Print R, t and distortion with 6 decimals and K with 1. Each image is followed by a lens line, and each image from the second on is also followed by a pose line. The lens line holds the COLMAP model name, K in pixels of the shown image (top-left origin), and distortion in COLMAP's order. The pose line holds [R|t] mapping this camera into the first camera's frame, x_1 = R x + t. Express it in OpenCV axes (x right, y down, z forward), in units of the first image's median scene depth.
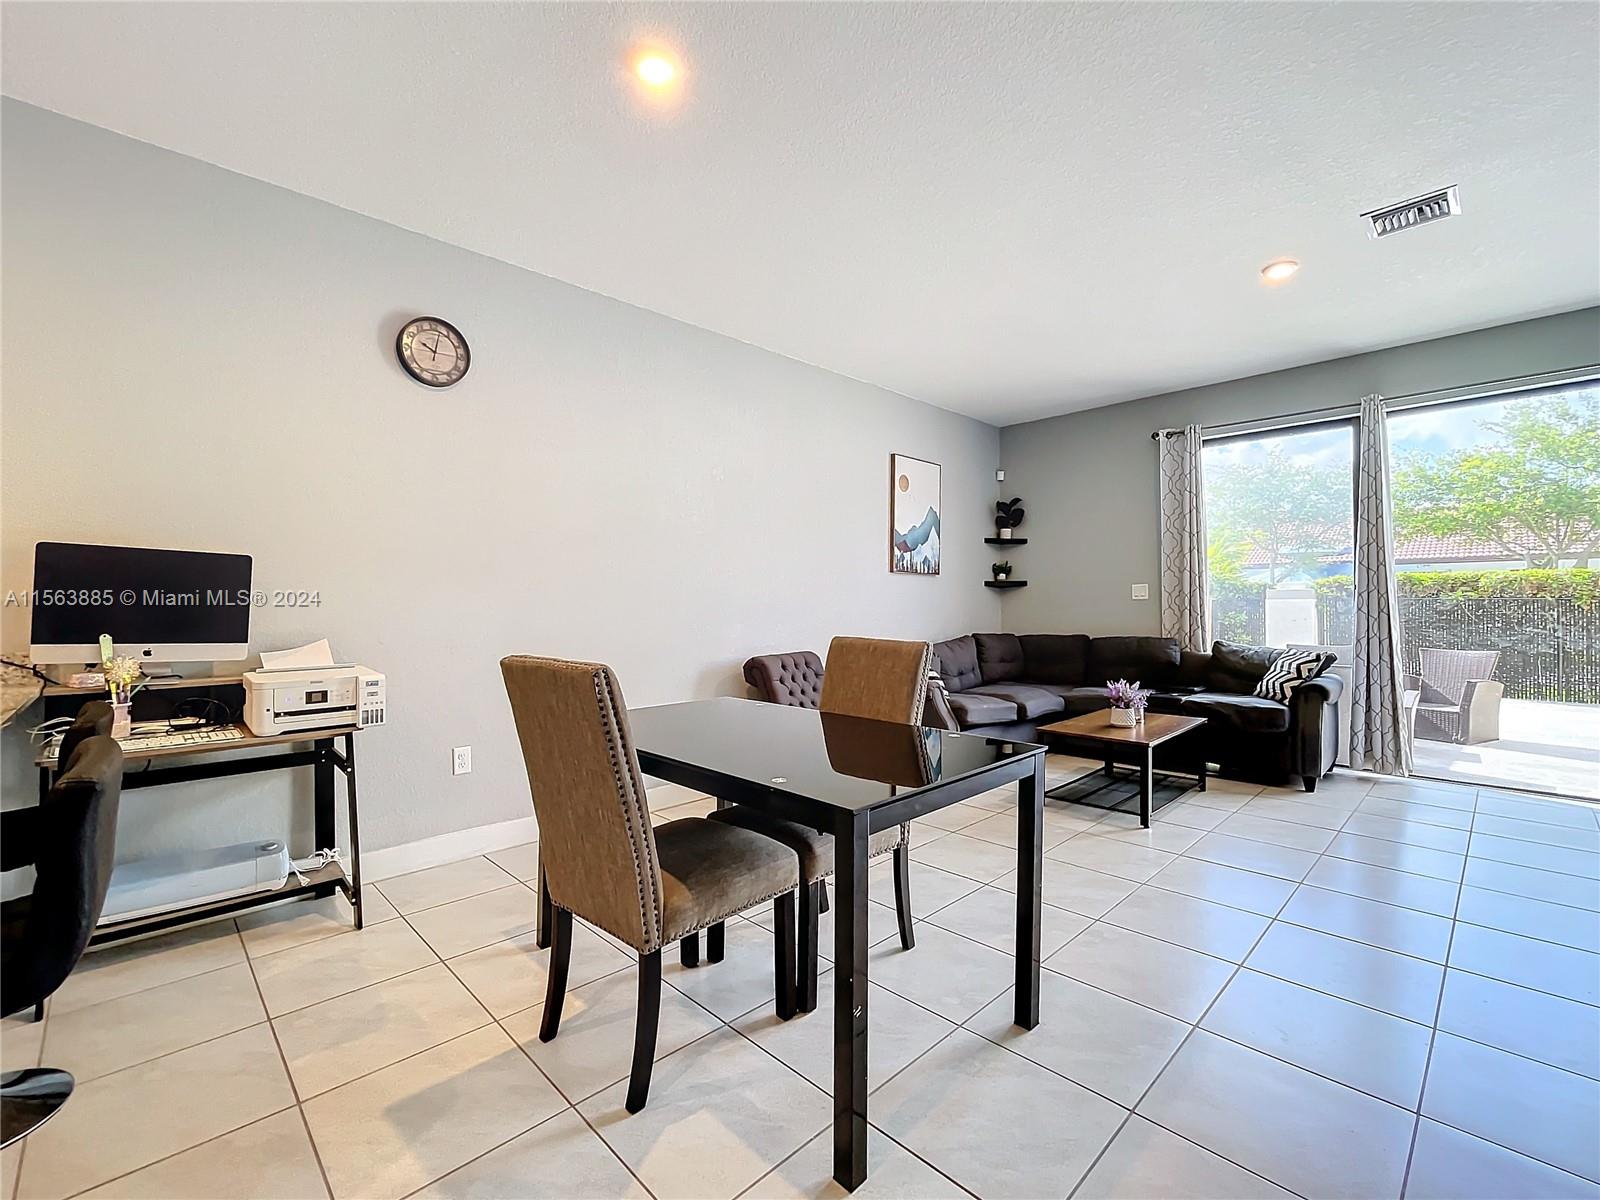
lens RADIAL K [[710.3, 0, 788.4], [0, 710.3, 594.7], [0, 0, 1]] dist [-0.001398, -0.000572]
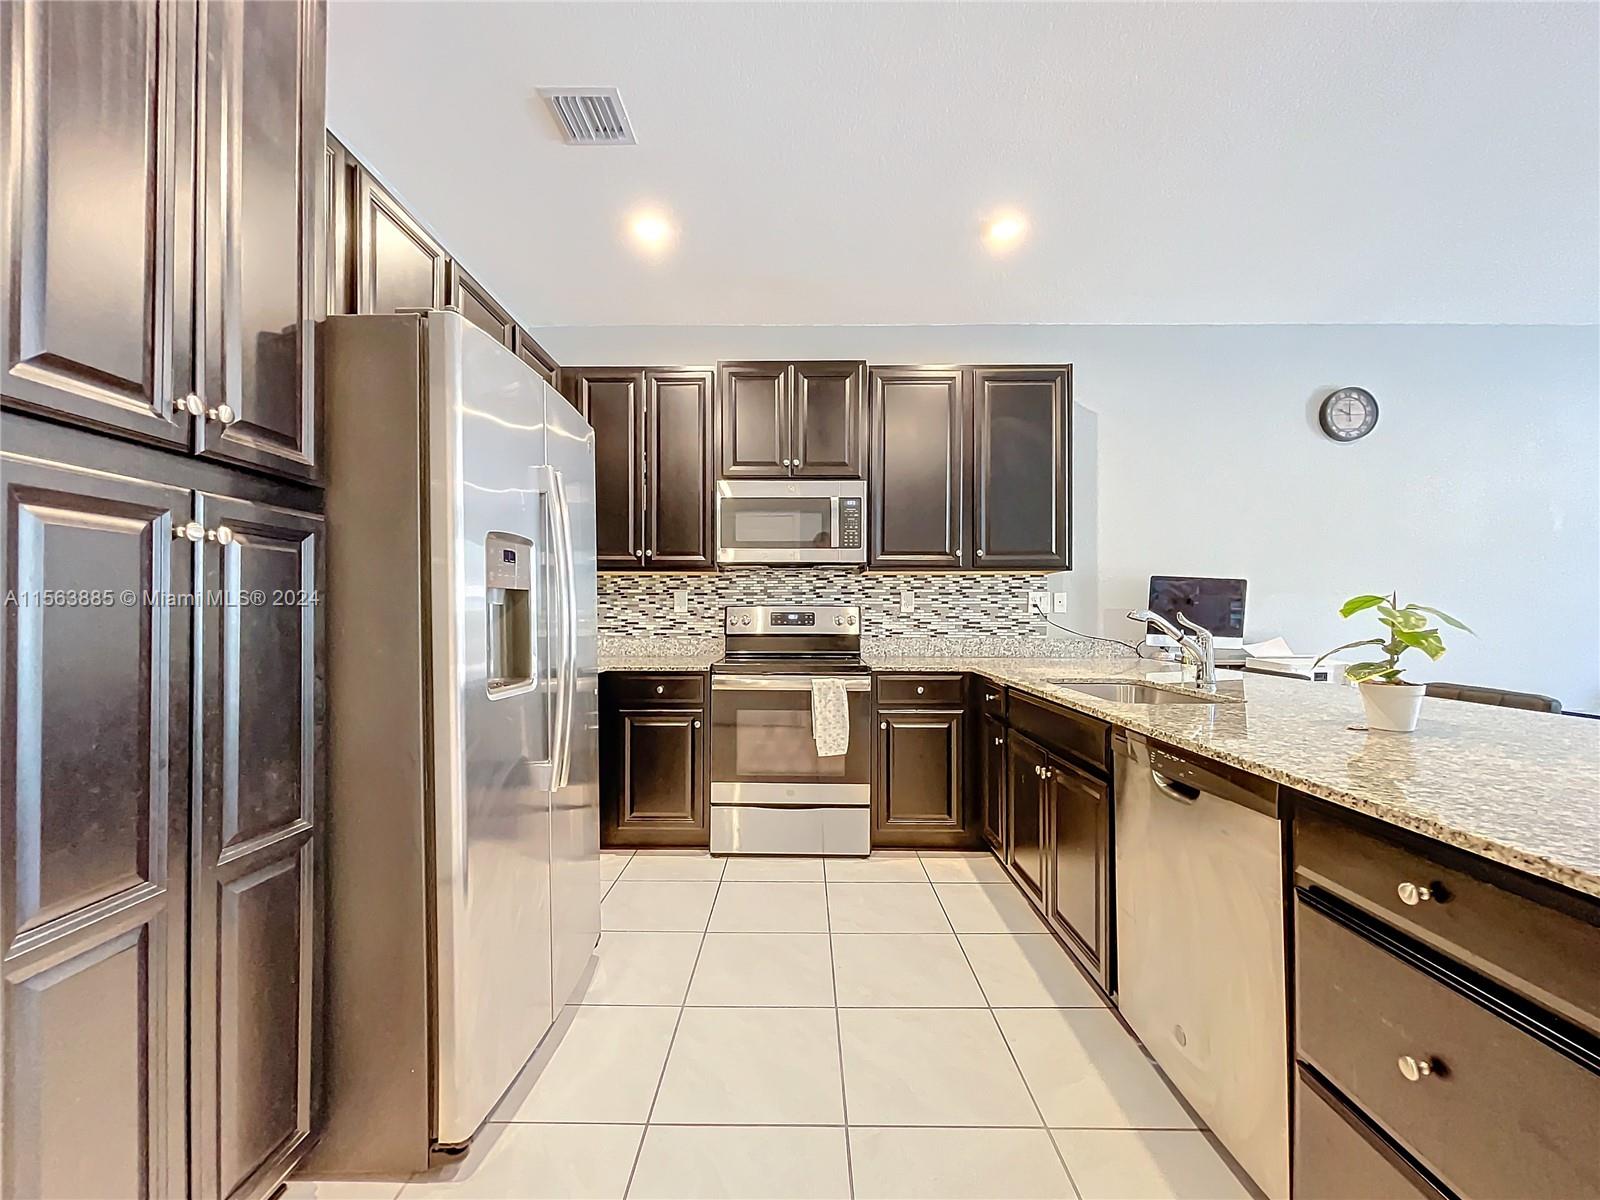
lens RADIAL K [[666.2, 0, 795.2], [0, 666.2, 608.5], [0, 0, 1]] dist [0.000128, -0.000179]
pose [[0.712782, 0.001886, -0.701383, -0.232353], [0.002643, 0.999982, 0.005374, -0.001822], [0.701381, -0.005685, 0.712764, -0.346546]]
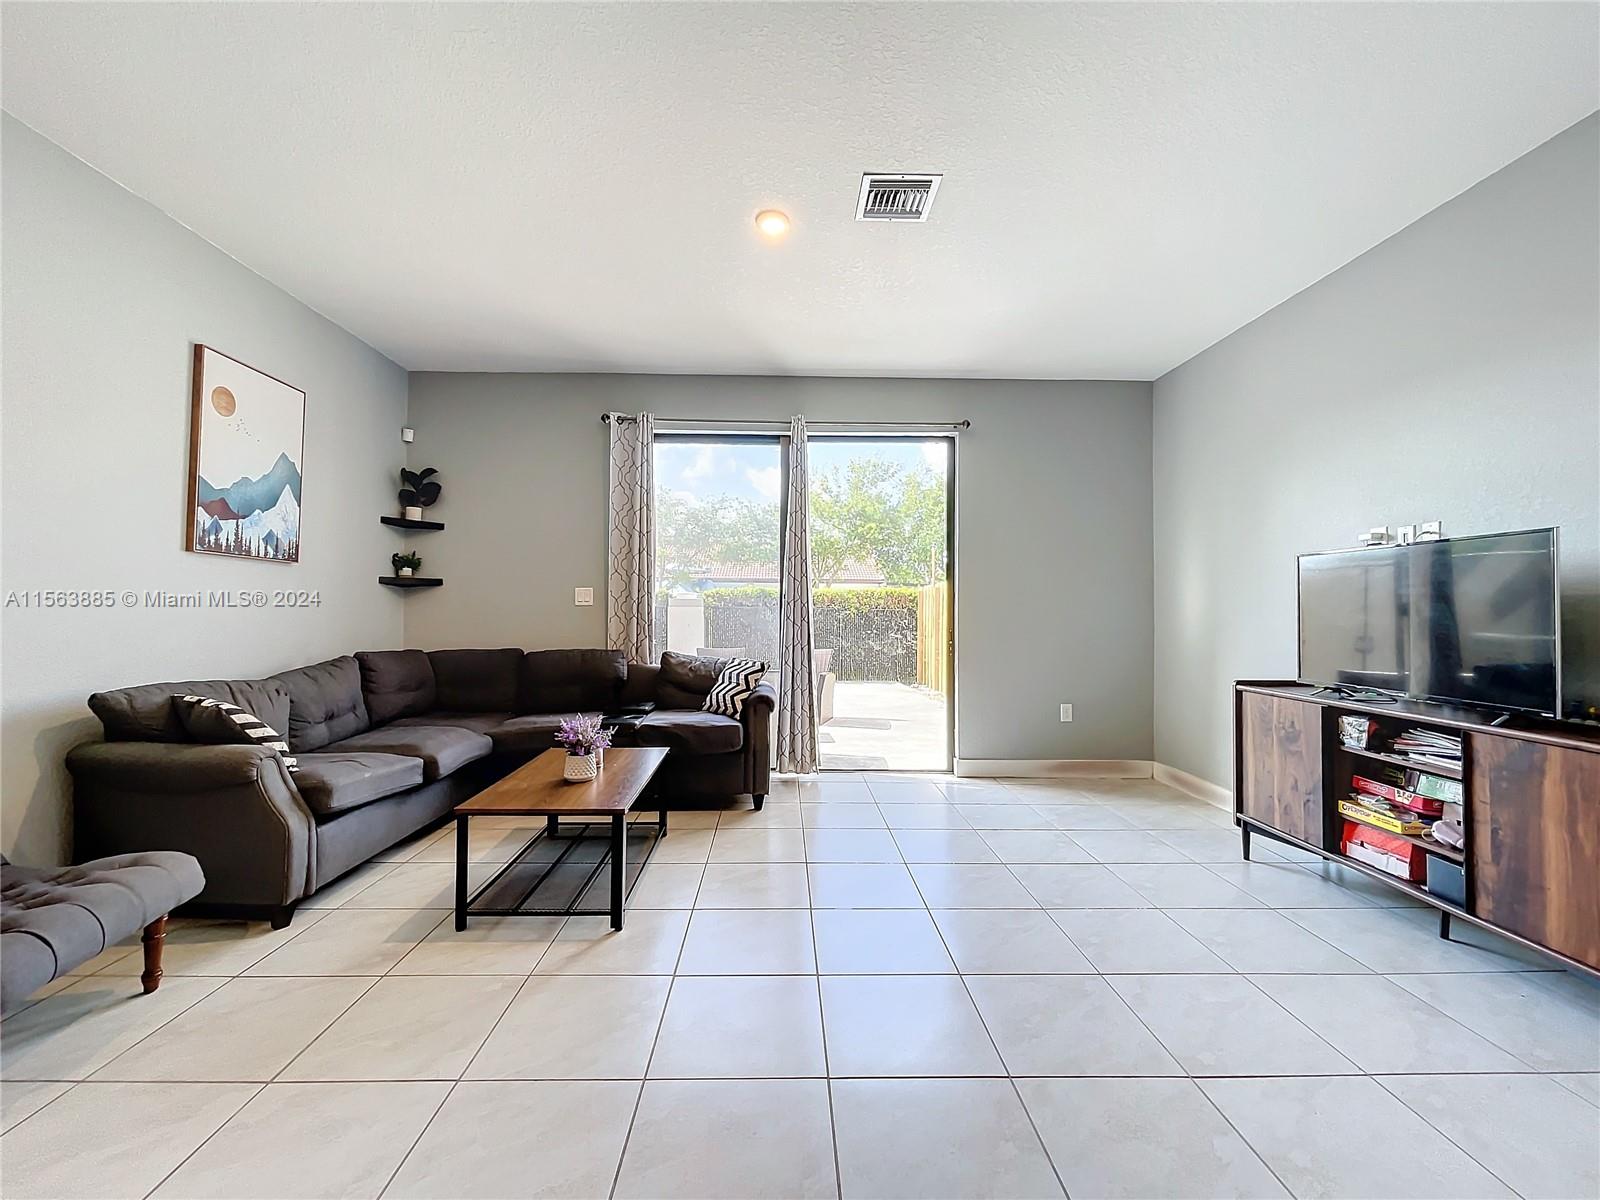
lens RADIAL K [[652.4, 0, 811.0], [0, 652.4, 604.2], [0, 0, 1]] dist [-0.027385, 0.000032]
pose [[0.665216, 0.016030, 0.746479, 0.105740], [-0.020258, 0.999789, -0.003416, 0.002889], [-0.746376, -0.012849, 0.665400, 0.315997]]
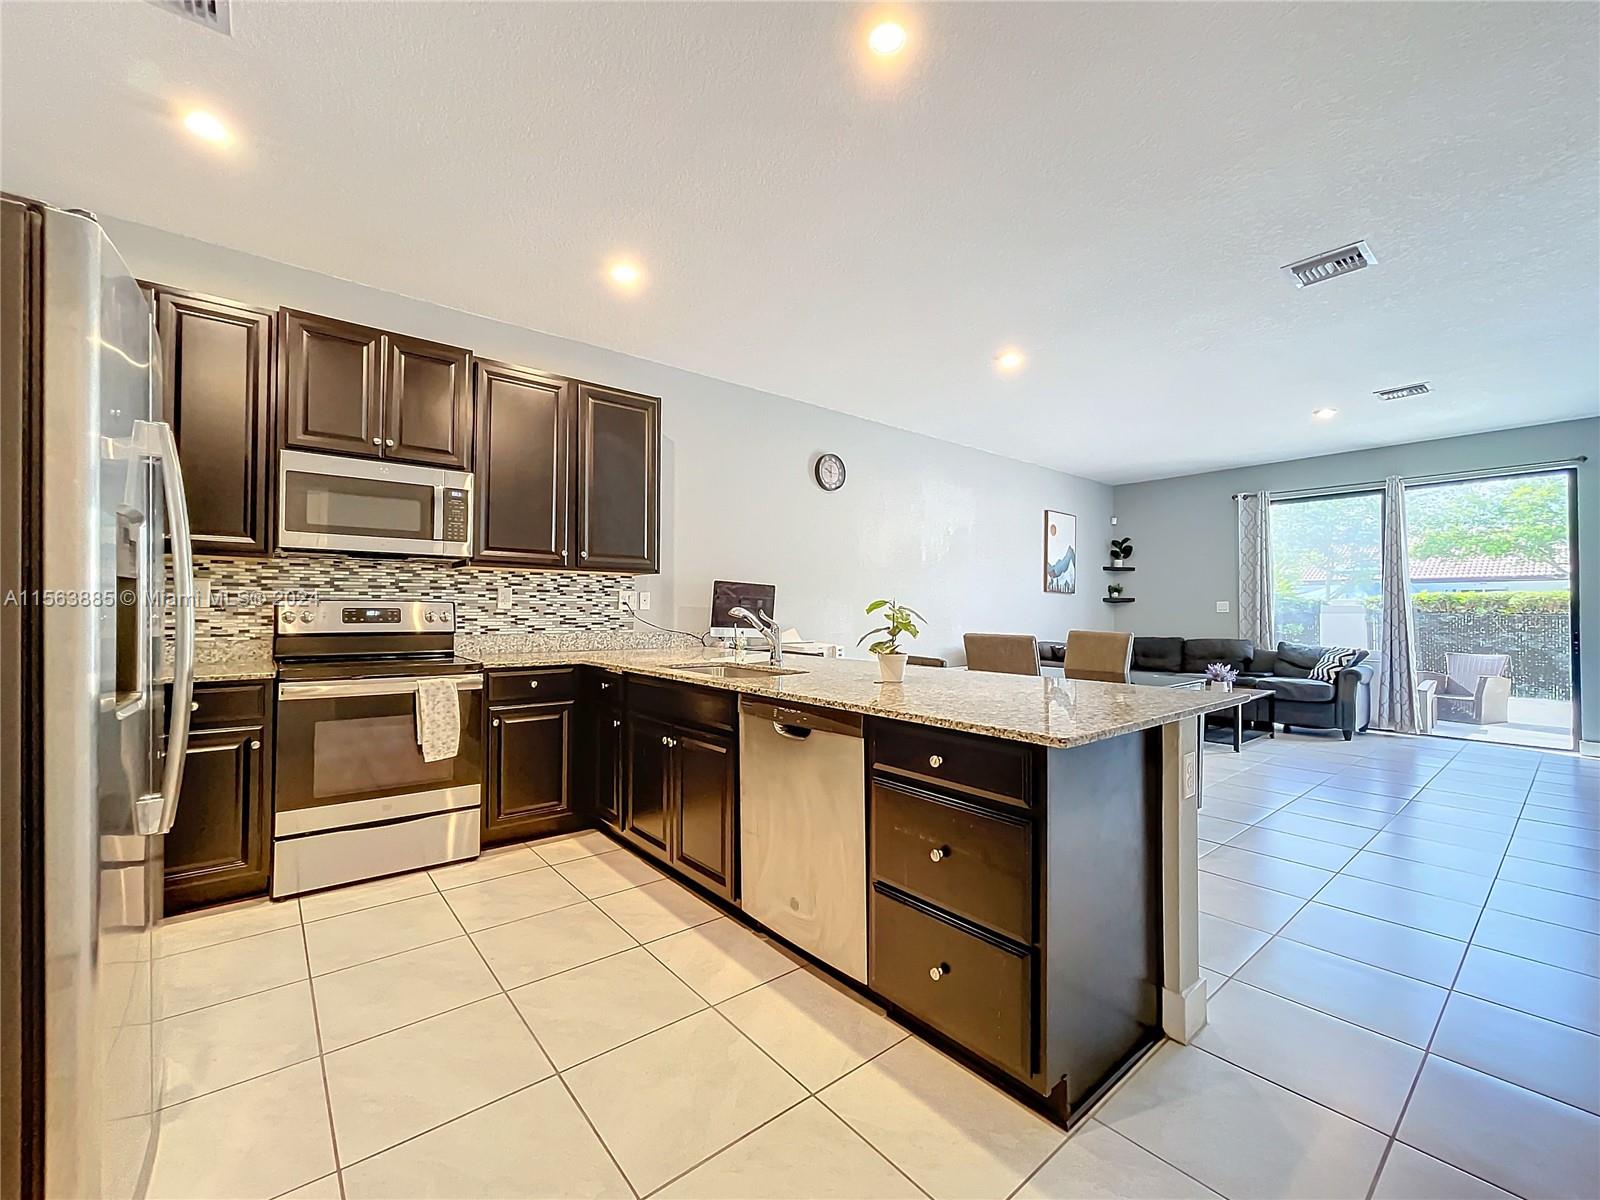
lens RADIAL K [[661.8, 0, 794.8], [0, 661.8, 594.9], [0, 0, 1]] dist [0.002333, 0.000303]
pose [[0.996631, 0.009162, -0.081506, -0.283520], [-0.010235, 0.999866, -0.012757, -0.002486], [0.081378, 0.013548, 0.996591, -0.440609]]
